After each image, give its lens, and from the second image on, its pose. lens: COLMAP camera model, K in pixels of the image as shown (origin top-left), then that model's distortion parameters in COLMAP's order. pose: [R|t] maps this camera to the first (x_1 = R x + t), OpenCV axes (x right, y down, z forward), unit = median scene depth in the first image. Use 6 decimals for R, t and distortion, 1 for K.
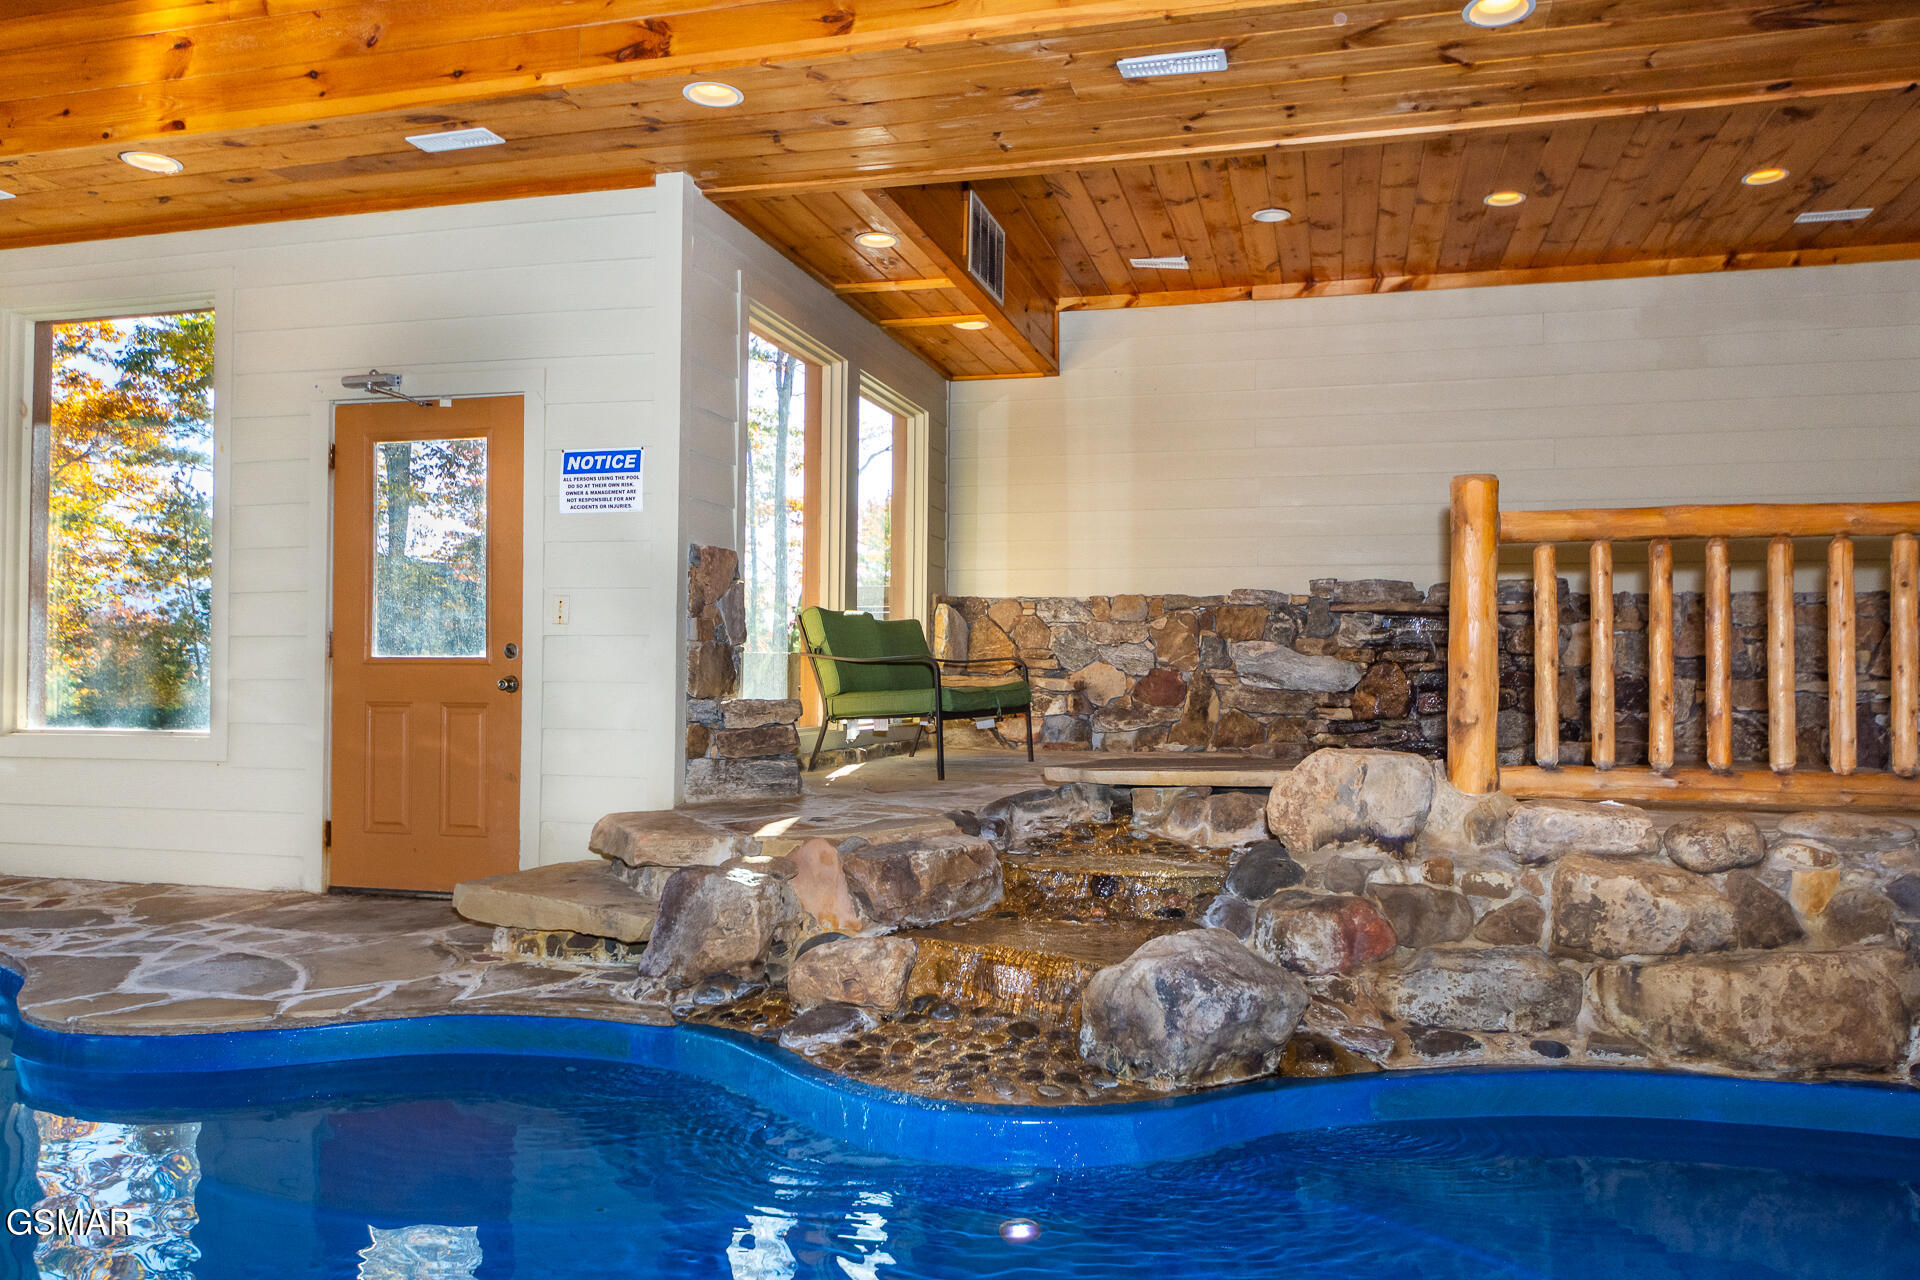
lens RADIAL K [[1314.4, 0, 971.5], [0, 1314.4, 652.3], [0, 0, 1]] dist [0.002529, -0.004454]
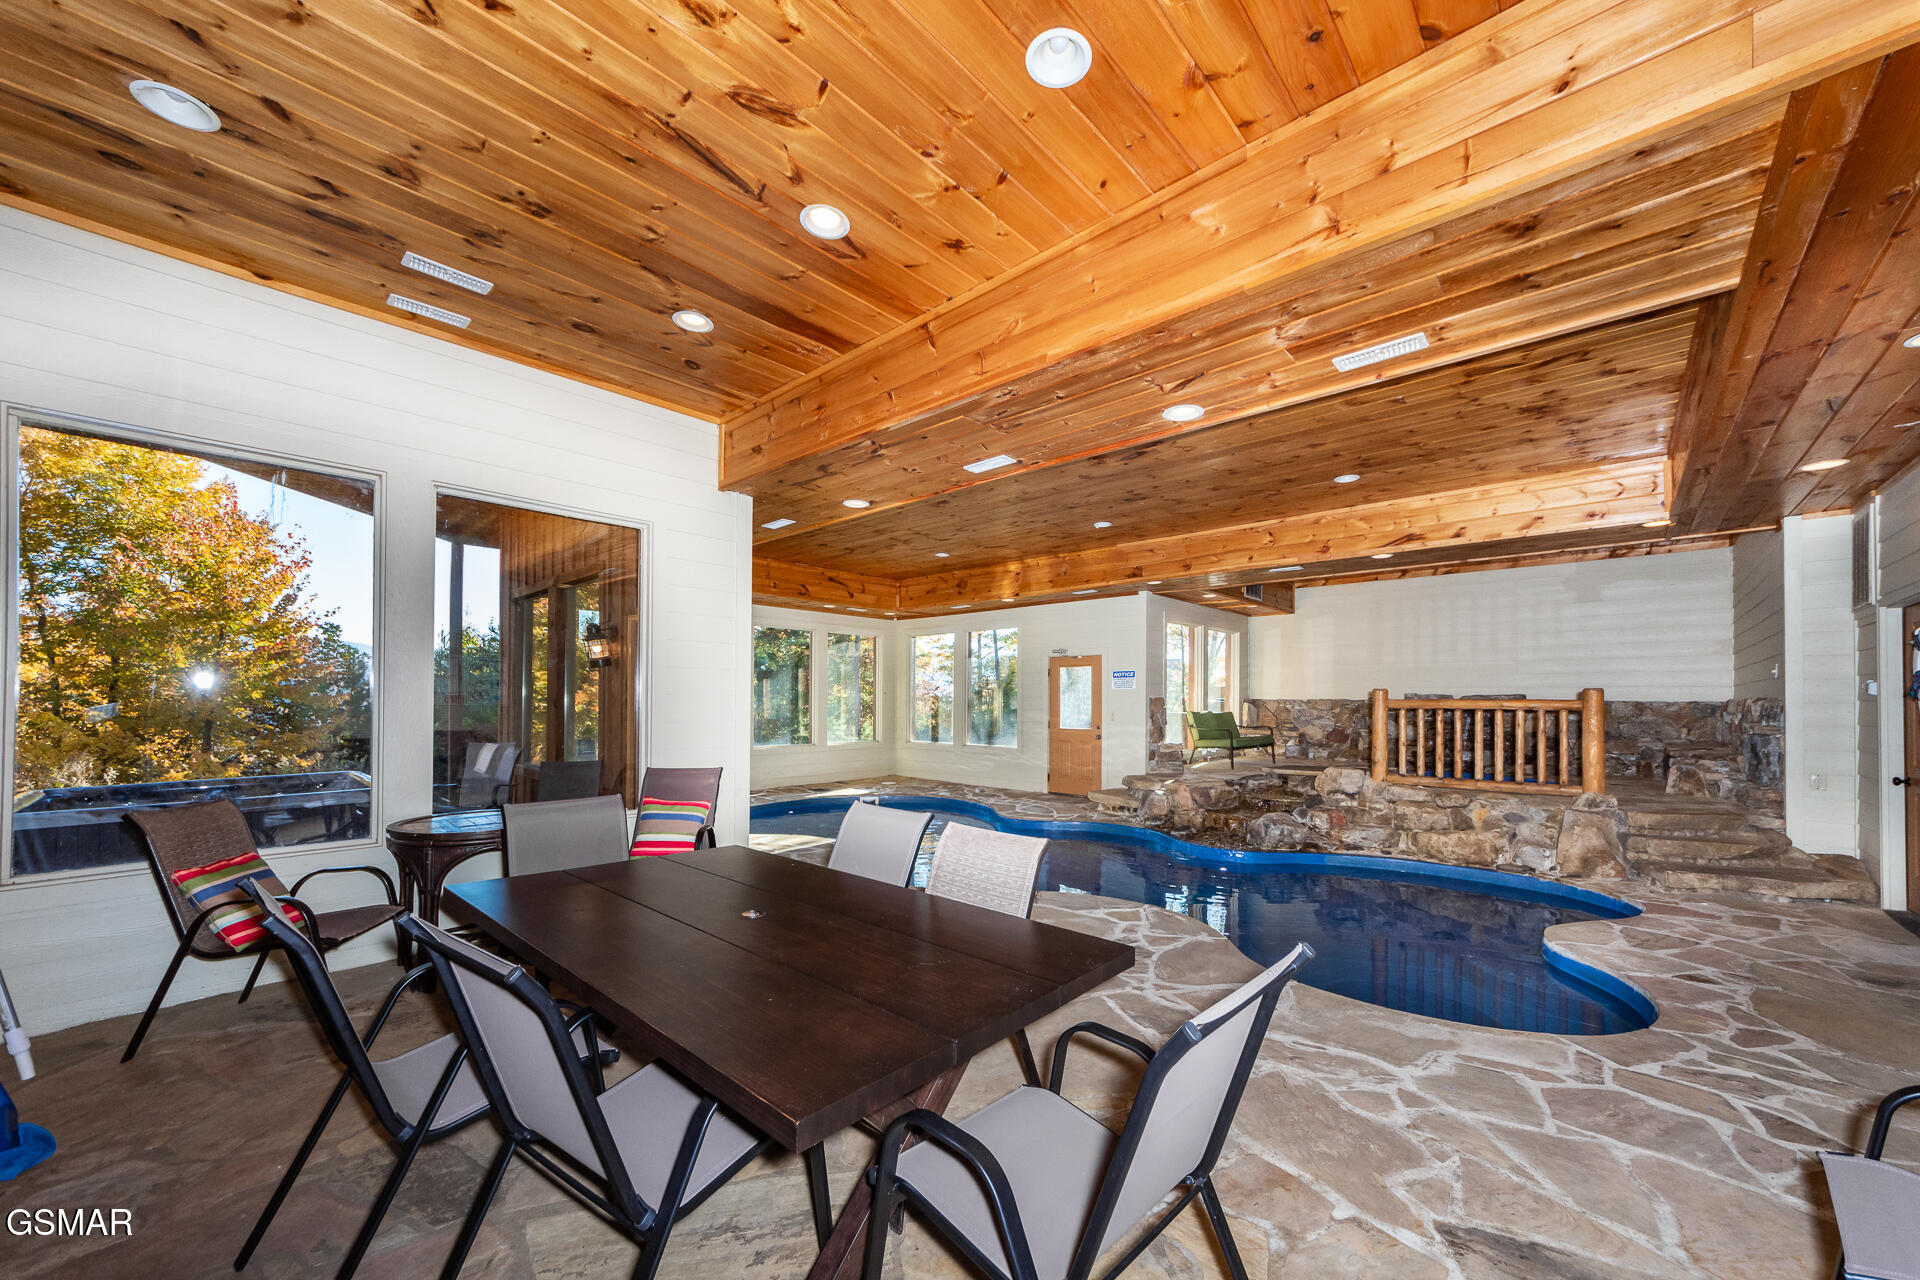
lens RADIAL K [[737.7, 0, 983.0], [0, 737.7, 696.7], [0, 0, 1]] dist [0.005178, 0.001337]
pose [[0.907216, 0.001579, -0.420663, 0.207402], [0.004218, 0.999909, 0.012850, -0.116294], [0.420645, -0.013432, 0.907126, -0.954311]]
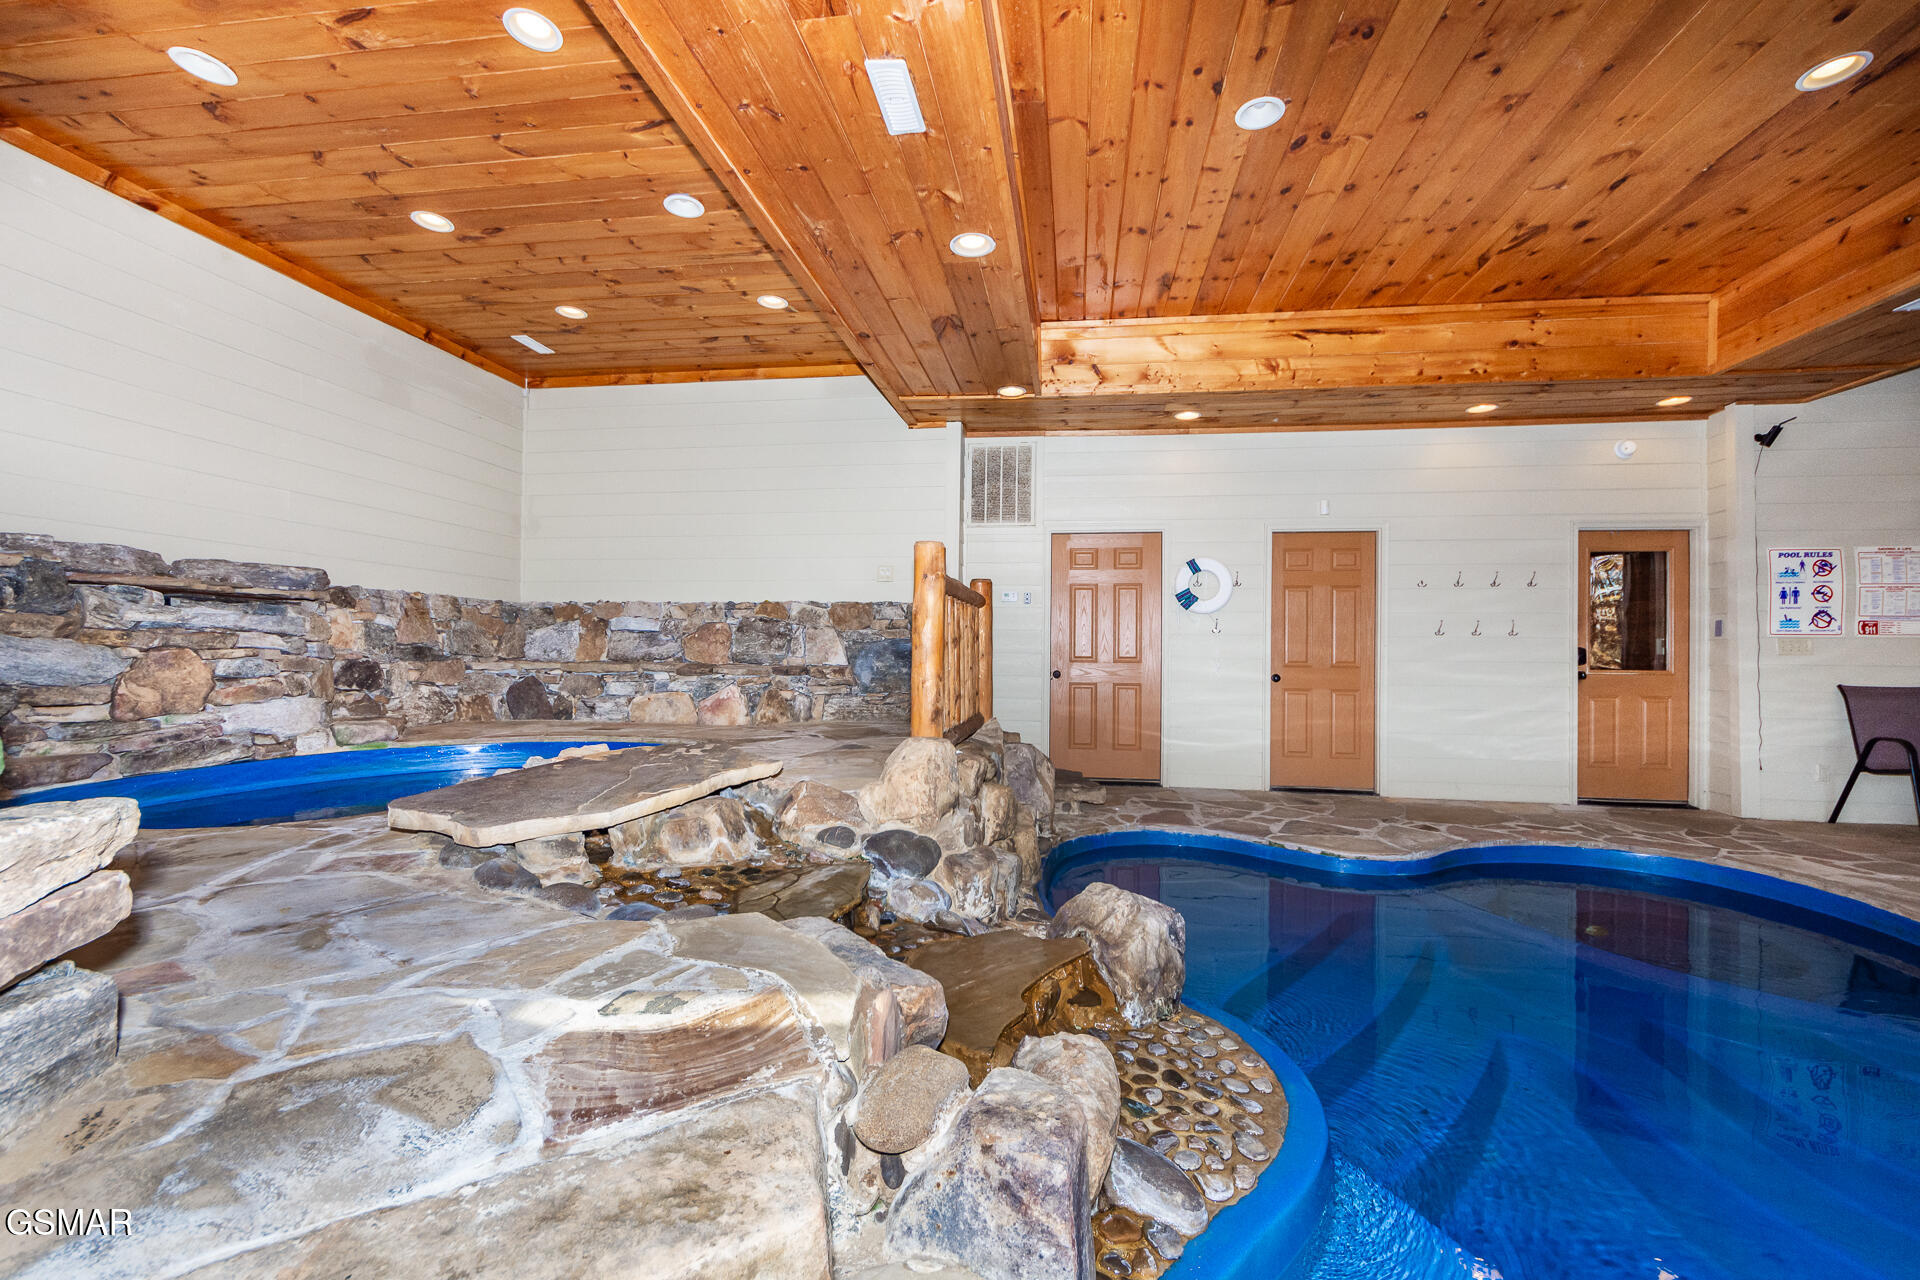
lens RADIAL K [[798.5, 0, 976.8], [0, 798.5, 641.5], [0, 0, 1]] dist [0.001444, -0.001059]
pose [[-0.124159, 0.006202, 0.992243, -0.407896], [-0.032484, 0.999419, -0.010312, -0.012925], [-0.991731, -0.033513, -0.123885, 0.868878]]
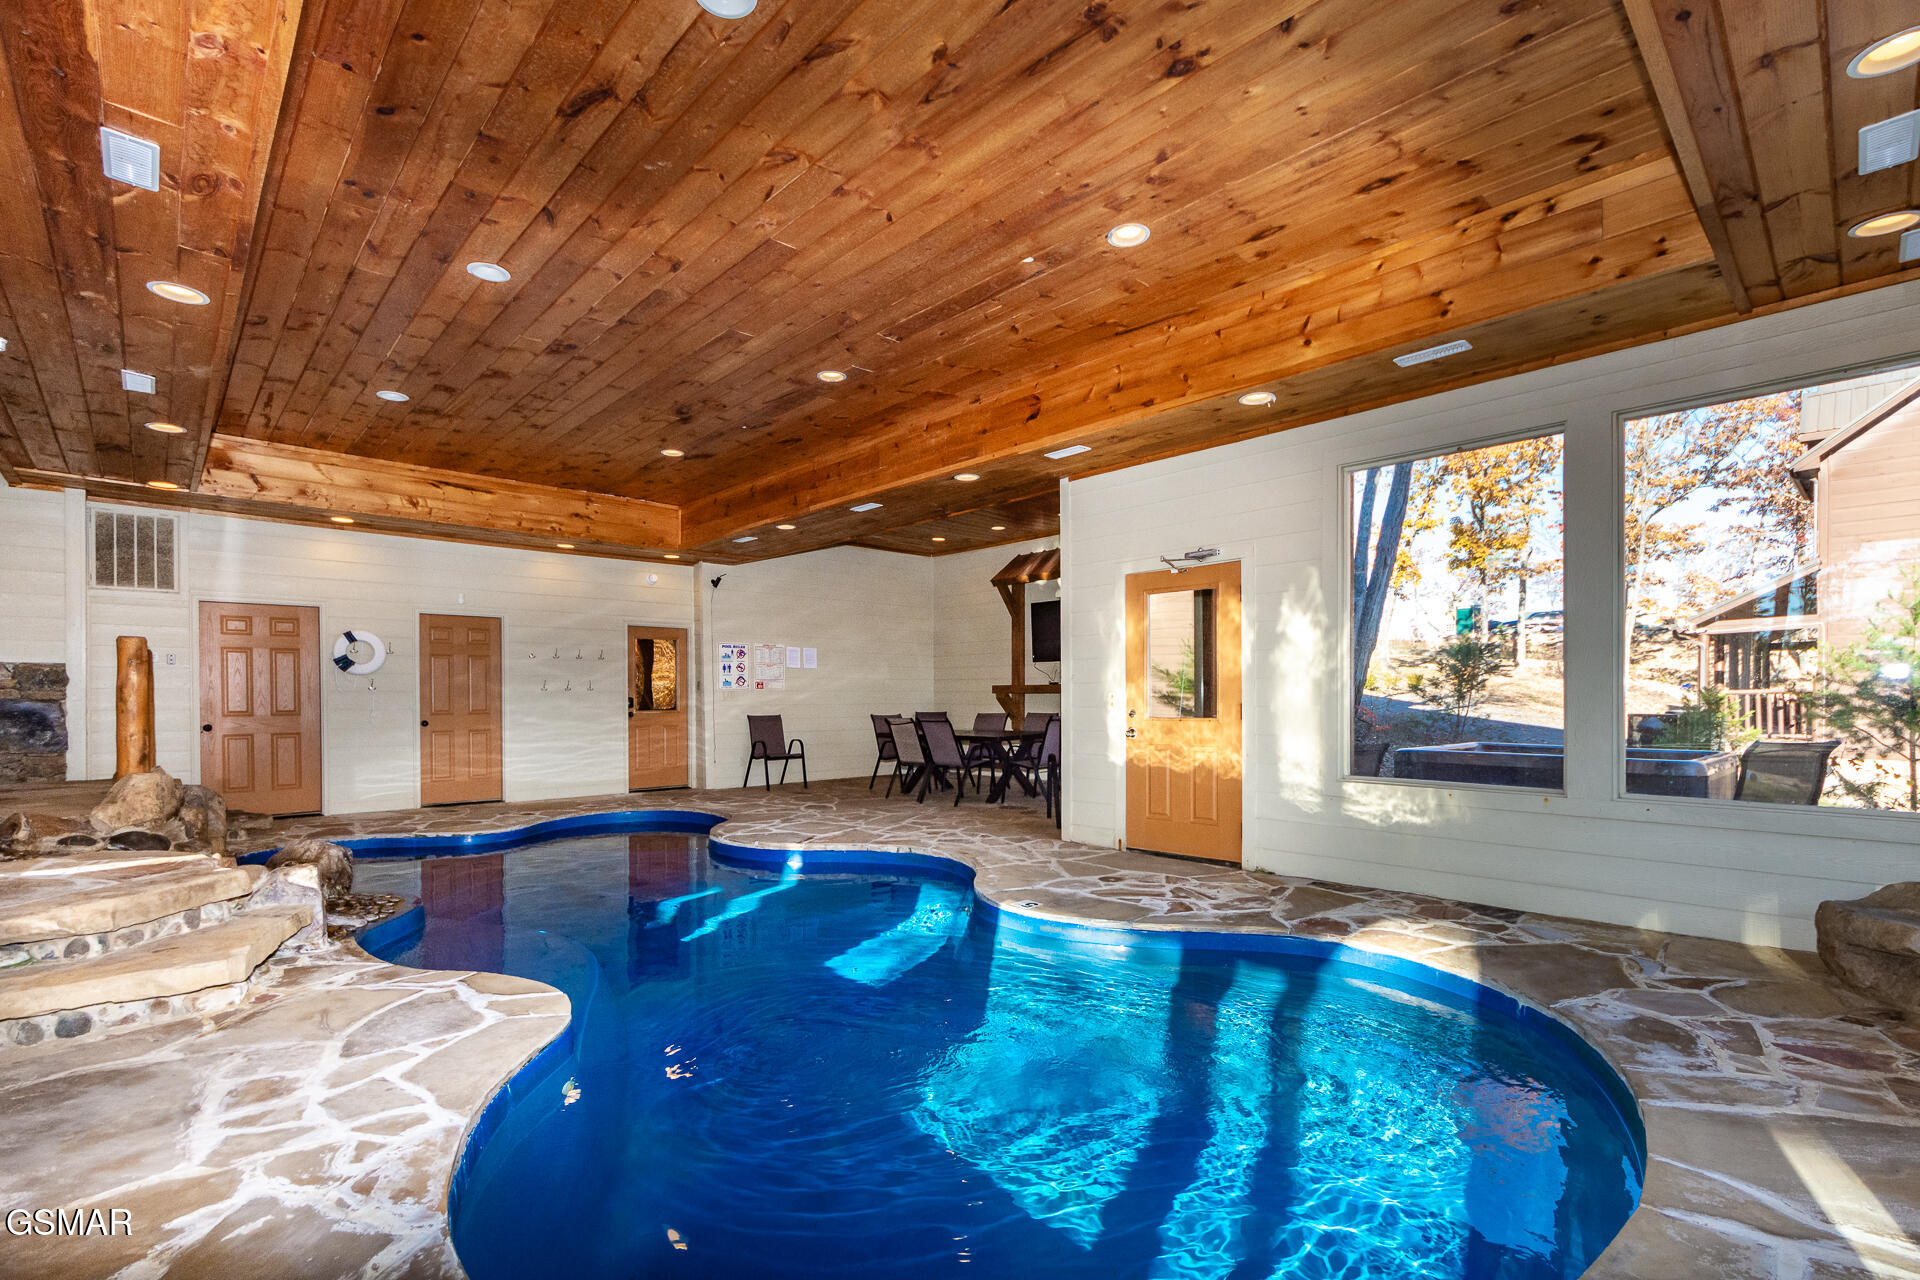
lens RADIAL K [[859.0, 0, 957.8], [0, 859.0, 703.6], [0, 0, 1]] dist [-0.004946, -0.000216]
pose [[-0.847141, -0.006780, 0.531325, -1.159608], [-0.011155, 0.999925, -0.005026, -0.029622], [-0.531251, -0.010184, -0.847153, 1.189776]]
